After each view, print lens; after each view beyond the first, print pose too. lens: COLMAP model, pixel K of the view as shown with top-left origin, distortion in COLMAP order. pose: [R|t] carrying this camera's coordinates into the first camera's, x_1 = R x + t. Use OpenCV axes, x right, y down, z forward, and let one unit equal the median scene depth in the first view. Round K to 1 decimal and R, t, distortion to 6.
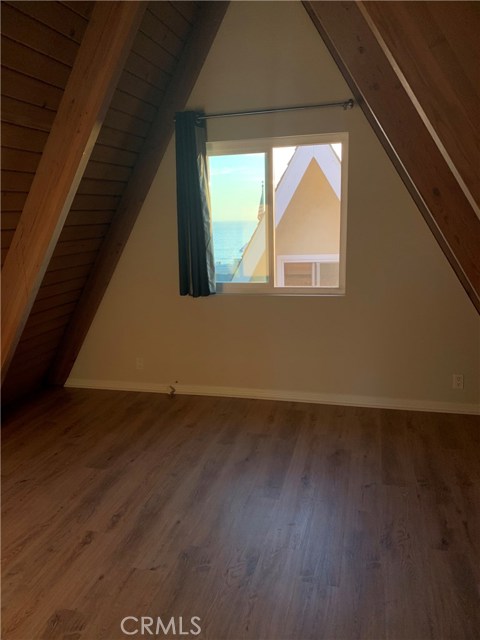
lens RADIAL K [[493.0, 0, 239.9], [0, 493.0, 320.1], [0, 0, 1]] dist [0.037011, -0.010319]
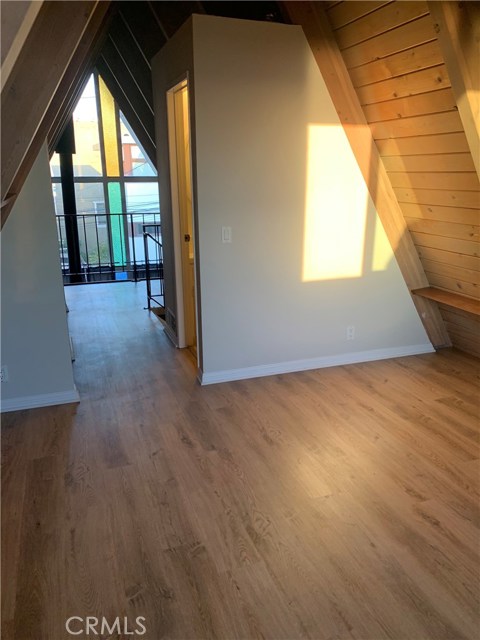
lens RADIAL K [[493.0, 0, 240.0], [0, 493.0, 319.9], [0, 0, 1]] dist [0.037011, -0.010319]
pose [[-0.817564, 0.198989, -0.540363, 0.441410], [-0.091548, 0.881543, 0.463141, -0.287961], [0.568514, 0.428117, -0.702501, 1.359576]]
